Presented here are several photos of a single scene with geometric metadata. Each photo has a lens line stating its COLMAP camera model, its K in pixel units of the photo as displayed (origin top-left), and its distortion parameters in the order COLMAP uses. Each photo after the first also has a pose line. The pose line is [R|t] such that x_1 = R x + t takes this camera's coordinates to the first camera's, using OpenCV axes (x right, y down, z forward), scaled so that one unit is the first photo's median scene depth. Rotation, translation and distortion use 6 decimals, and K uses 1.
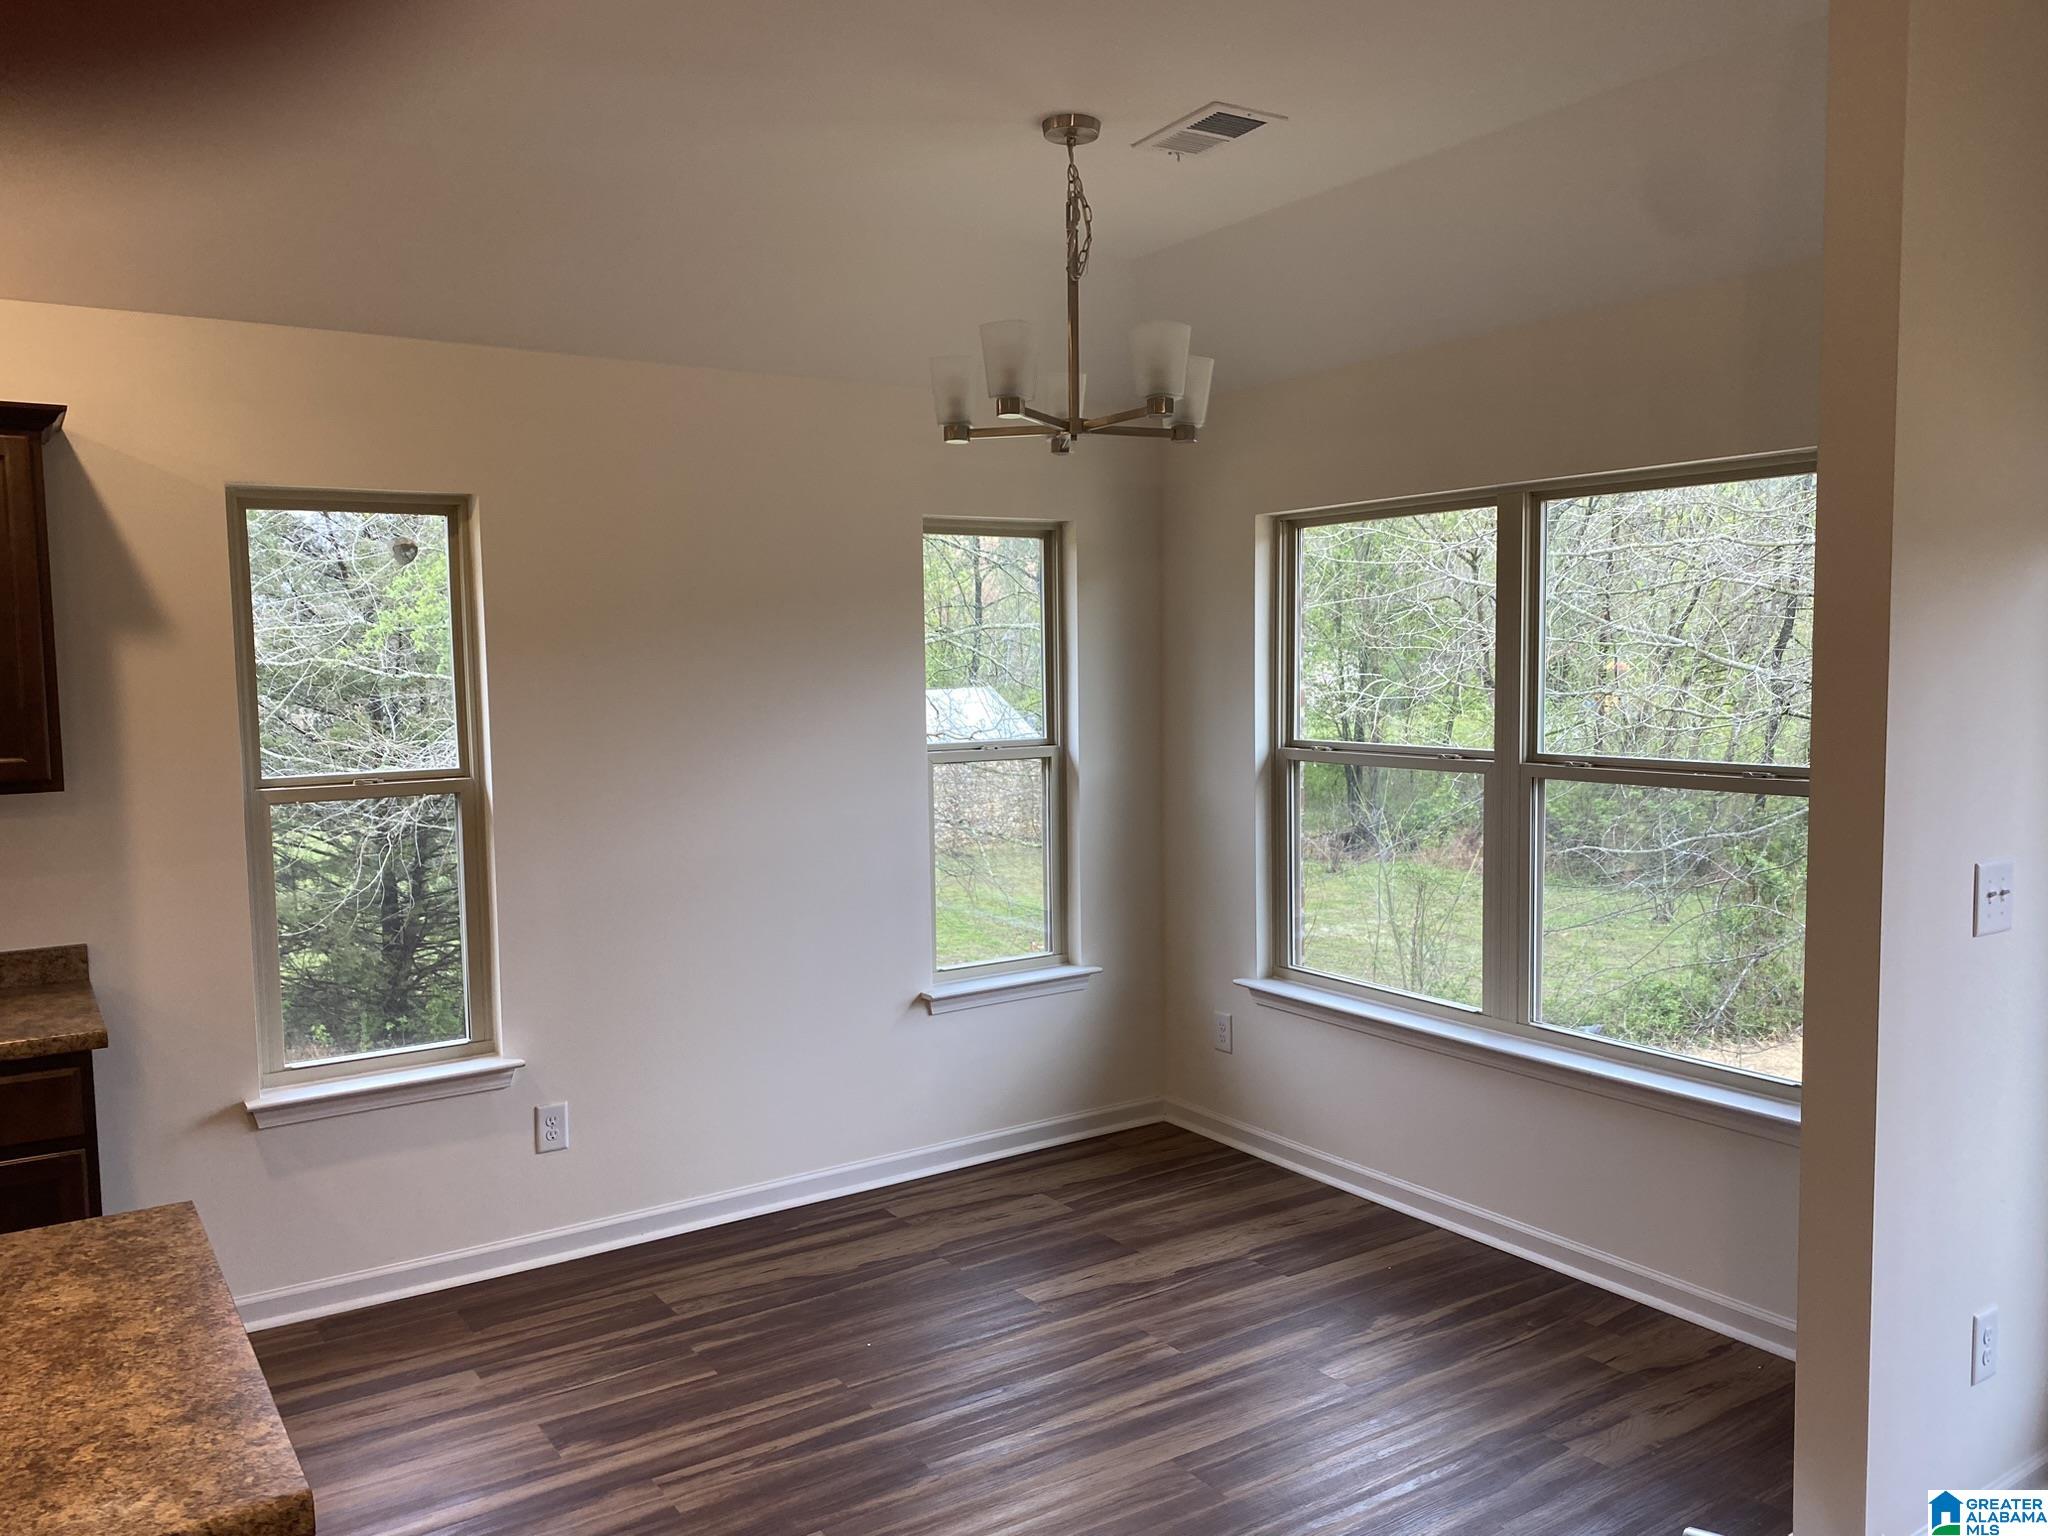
lens RADIAL K [[1566.2, 0, 1021.3], [0, 1566.2, 786.0], [0, 0, 1]] dist [0.057639, -0.004028]
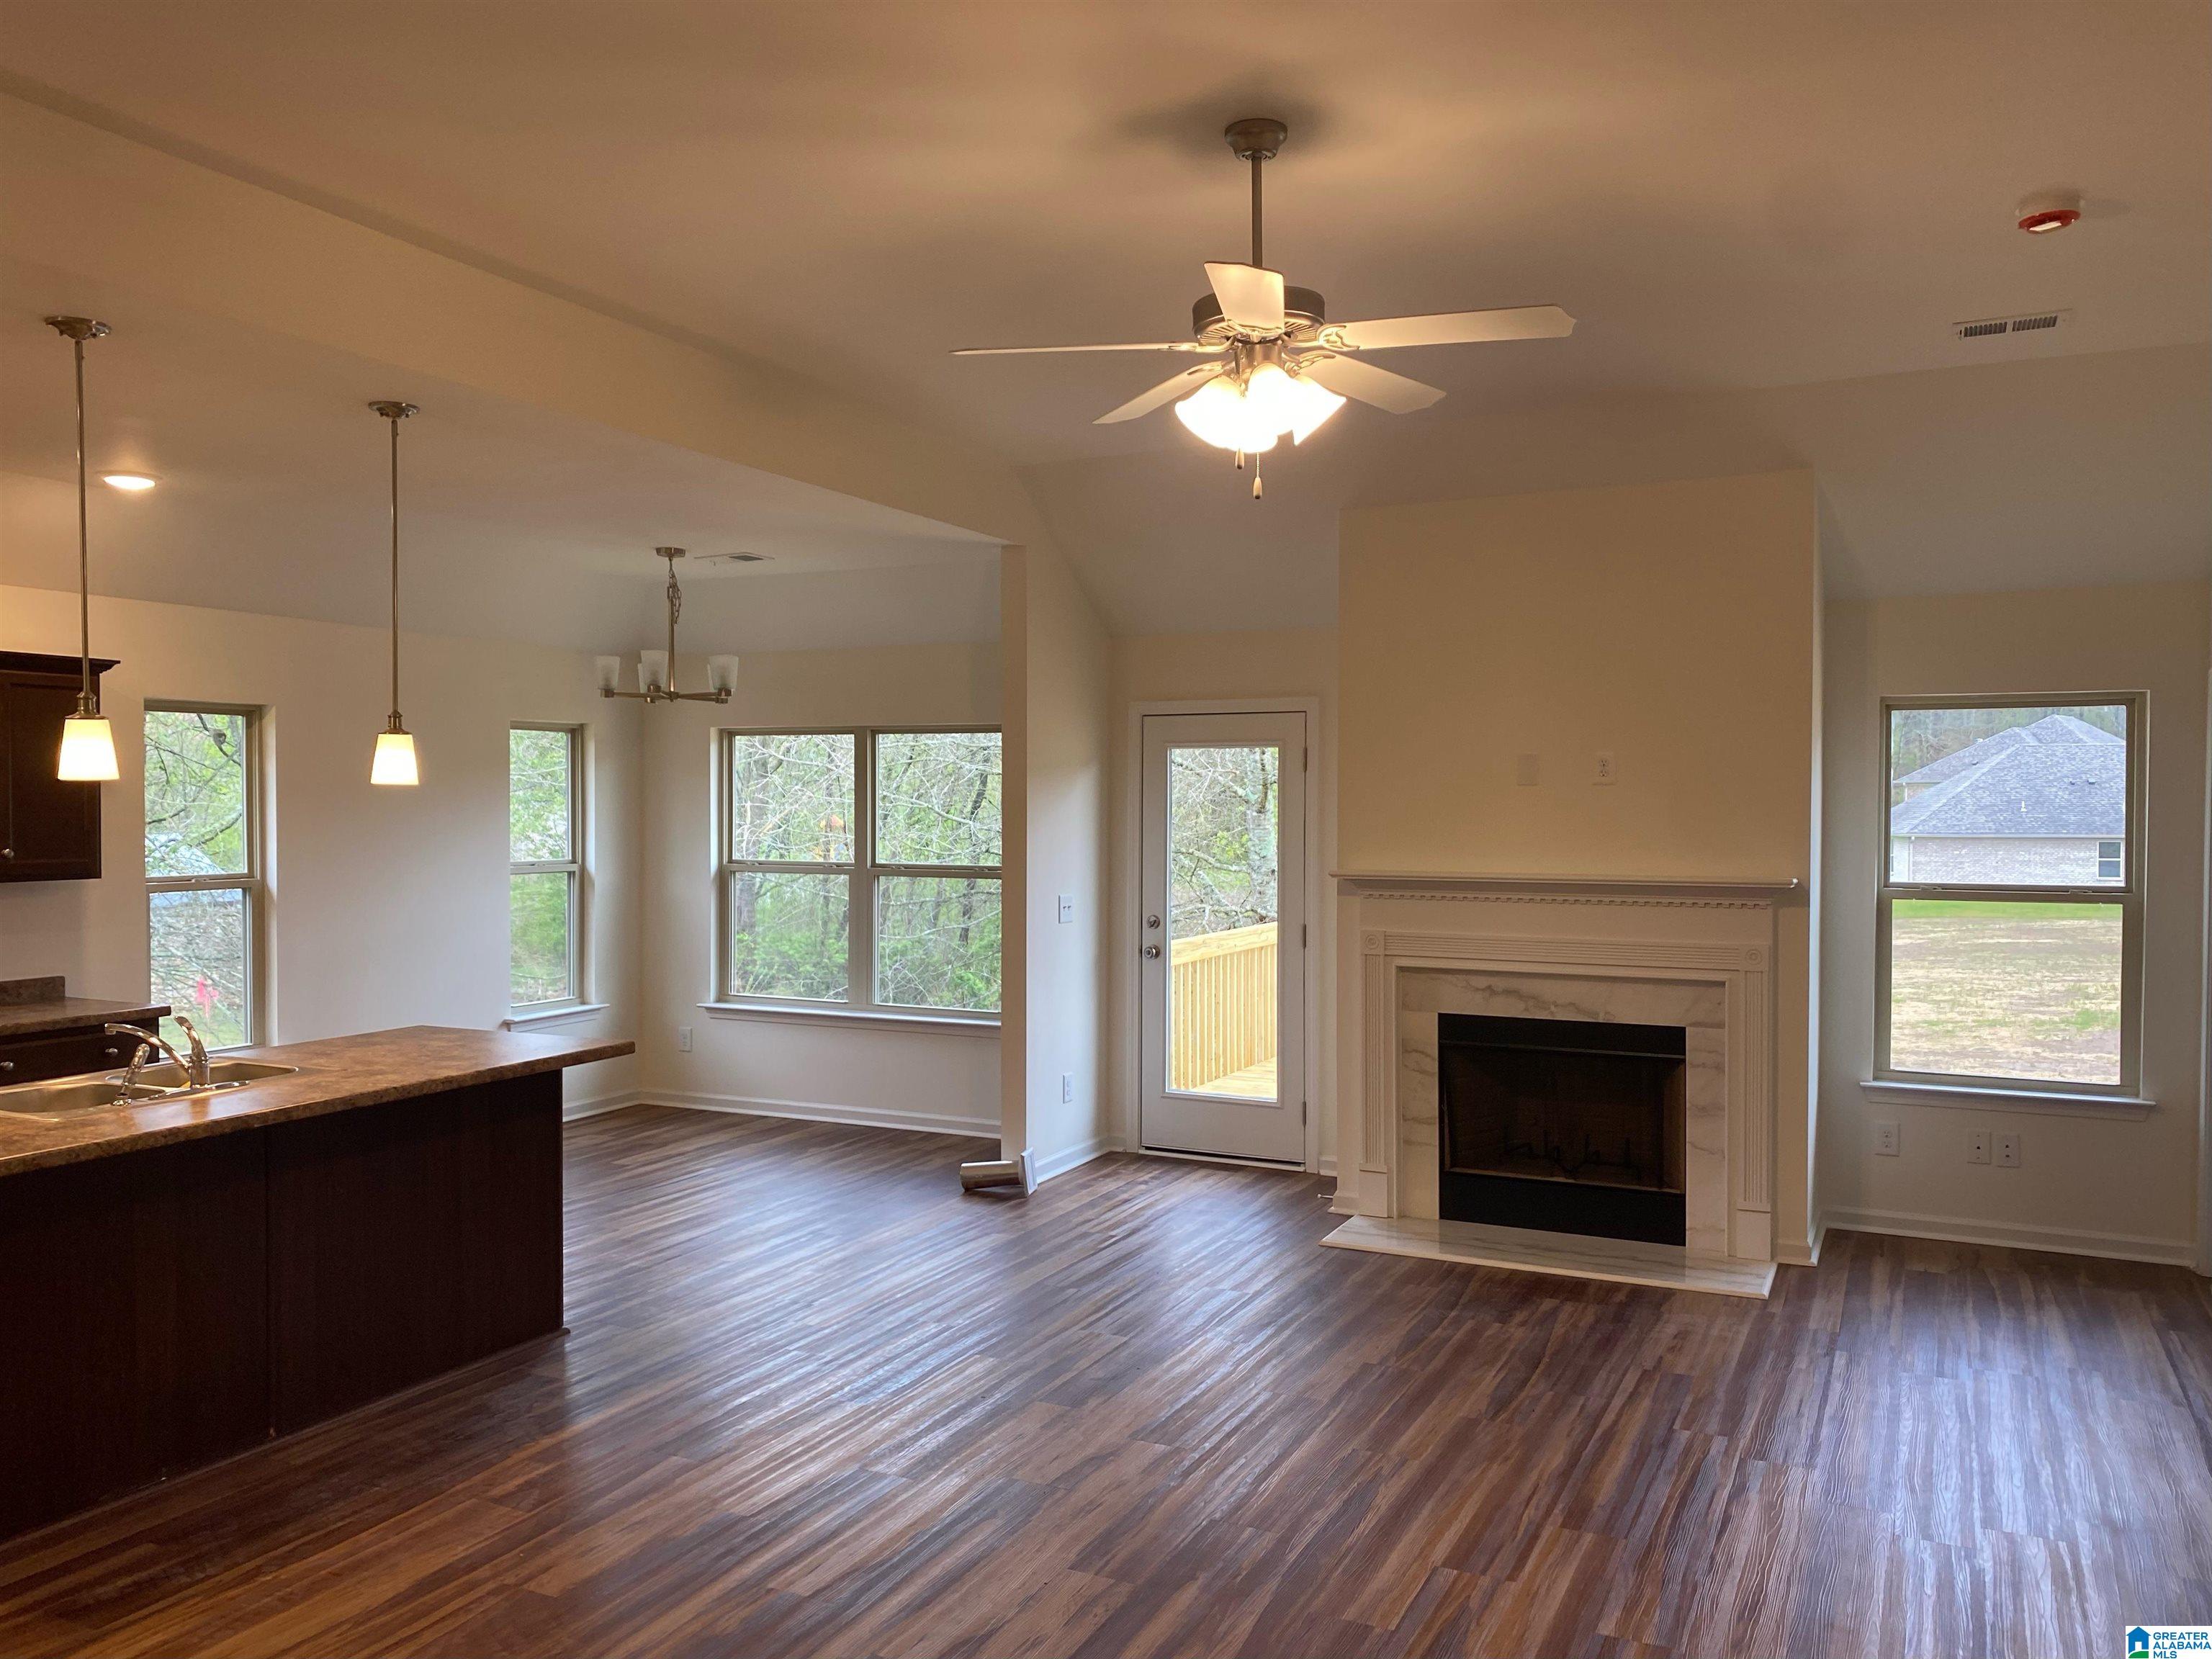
lens RADIAL K [[1691.6, 0, 1106.7], [0, 1691.6, 834.3], [0, 0, 1]] dist [0.057639, -0.004028]
pose [[0.865857, 0.008344, 0.500222, -0.429136], [0.025020, 0.997888, -0.059953, 0.069327], [-0.499666, 0.064426, 0.863819, -0.859922]]
